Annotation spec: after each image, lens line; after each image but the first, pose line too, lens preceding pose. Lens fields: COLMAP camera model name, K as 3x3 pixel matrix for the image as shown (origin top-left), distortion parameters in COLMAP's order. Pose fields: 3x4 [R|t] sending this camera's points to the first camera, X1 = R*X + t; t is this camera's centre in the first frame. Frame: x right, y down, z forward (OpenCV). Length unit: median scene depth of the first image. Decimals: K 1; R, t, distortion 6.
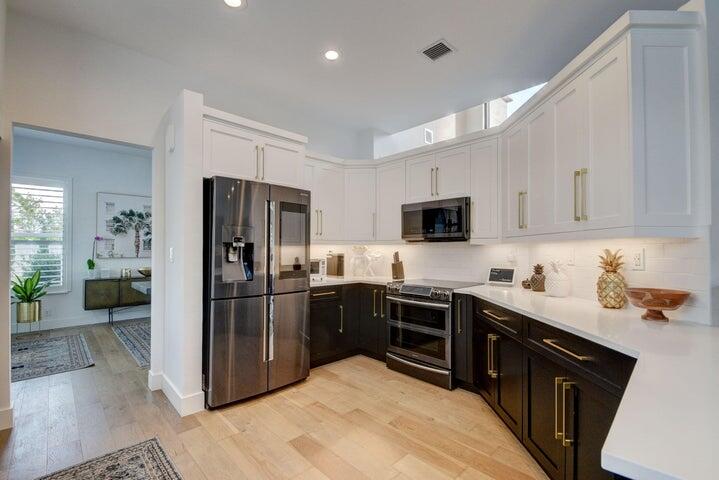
lens RADIAL K [[312.0, 0, 359.4], [0, 312.0, 244.7], [0, 0, 1]] dist [-0.000657, -0.000018]
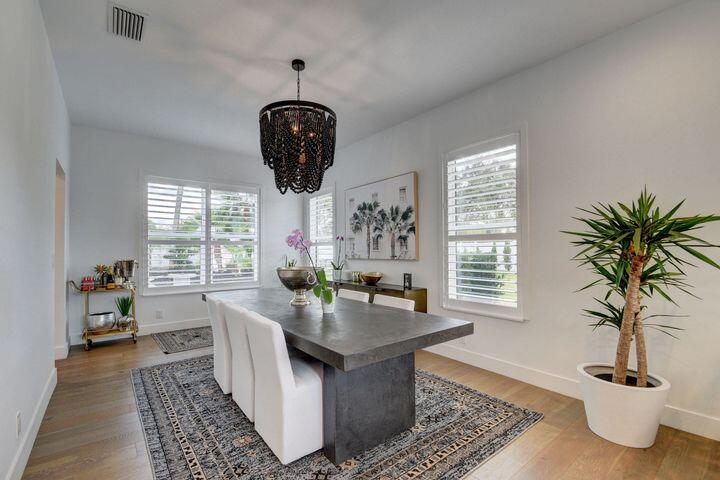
lens RADIAL K [[312.5, 0, 359.9], [0, 312.5, 244.6], [0, 0, 1]] dist [-0.000657, -0.000018]
pose [[-0.098904, -0.021046, -0.994874, 0.105393], [0.014399, 0.999641, -0.022578, 0.021267], [0.994993, -0.016558, -0.098565, 1.069541]]
